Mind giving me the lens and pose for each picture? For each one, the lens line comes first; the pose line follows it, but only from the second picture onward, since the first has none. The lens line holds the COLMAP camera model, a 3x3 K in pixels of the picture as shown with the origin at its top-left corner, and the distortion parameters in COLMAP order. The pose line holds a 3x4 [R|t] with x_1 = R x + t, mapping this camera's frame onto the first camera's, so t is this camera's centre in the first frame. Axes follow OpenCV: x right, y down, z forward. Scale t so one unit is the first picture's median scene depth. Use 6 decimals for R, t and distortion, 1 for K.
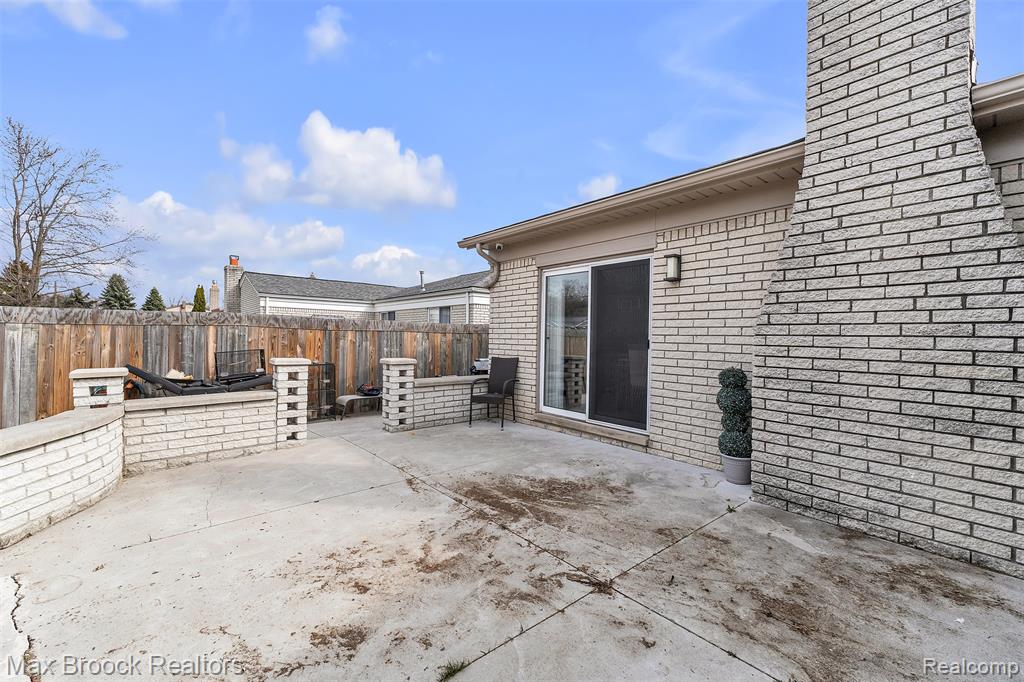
lens RADIAL K [[430.0, 0, 512.0], [0, 430.0, 341.0], [0, 0, 1]] dist [0.000614, -0.000031]
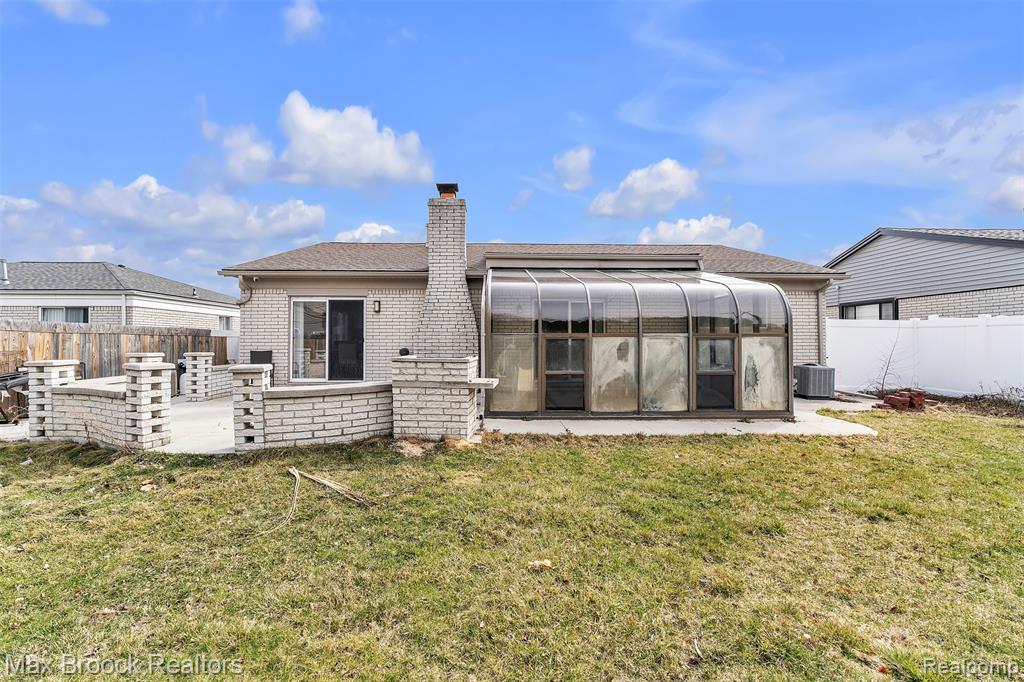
lens RADIAL K [[448.7, 0, 512.0], [0, 448.7, 341.0], [0, 0, 1]] dist [0.001000, 0.000007]
pose [[0.620971, -0.013048, 0.783725, -1.046377], [0.016428, 0.999858, 0.003630, 0.017394], [-0.783662, 0.010620, 0.621097, -1.035337]]
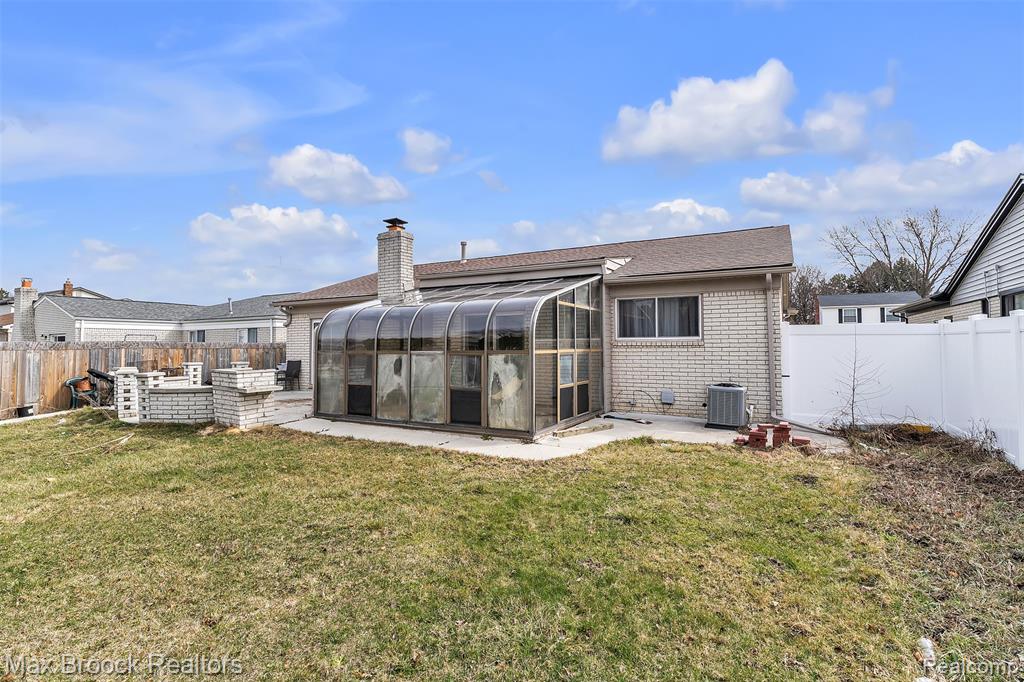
lens RADIAL K [[501.3, 0, 512.0], [0, 501.3, 341.0], [0, 0, 1]] dist [-0.000271, -0.001246]
pose [[0.936747, -0.017851, 0.349551, 0.180308], [0.023619, 0.999646, -0.012244, -0.001664], [-0.349209, 0.019726, 0.936837, -2.409566]]
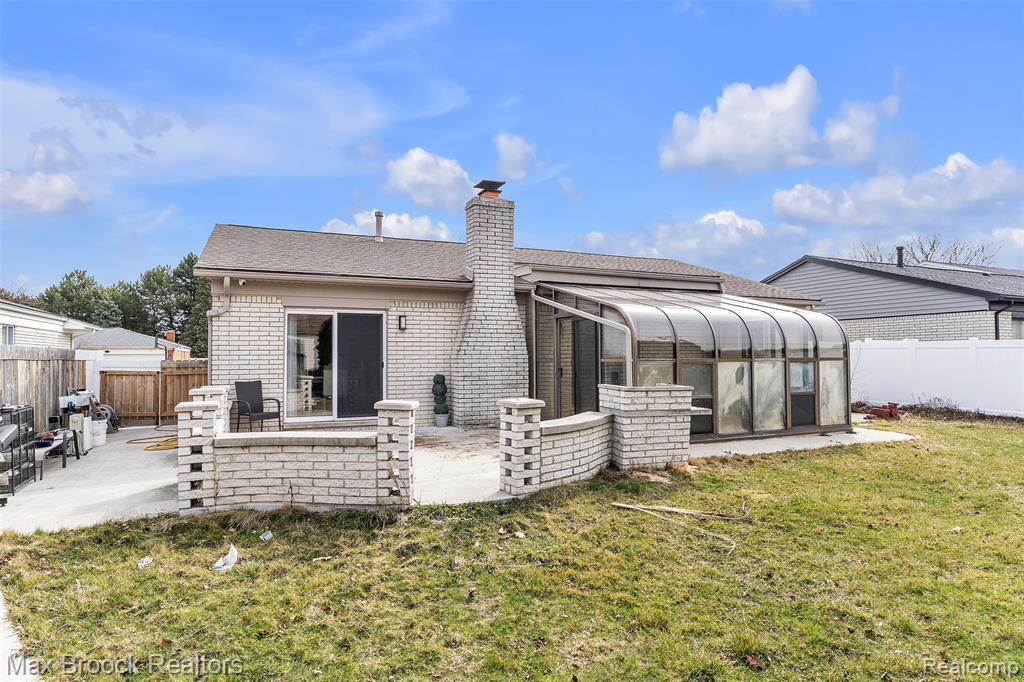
lens RADIAL K [[584.0, 0, 518.1], [0, 584.0, 354.8], [0, 0, 1]] dist [-0.002556, -0.000465]
pose [[0.268530, -0.012837, 0.963186, -1.881303], [0.018004, 0.999803, 0.008306, -0.043840], [-0.963103, 0.015111, 0.268709, -0.138132]]
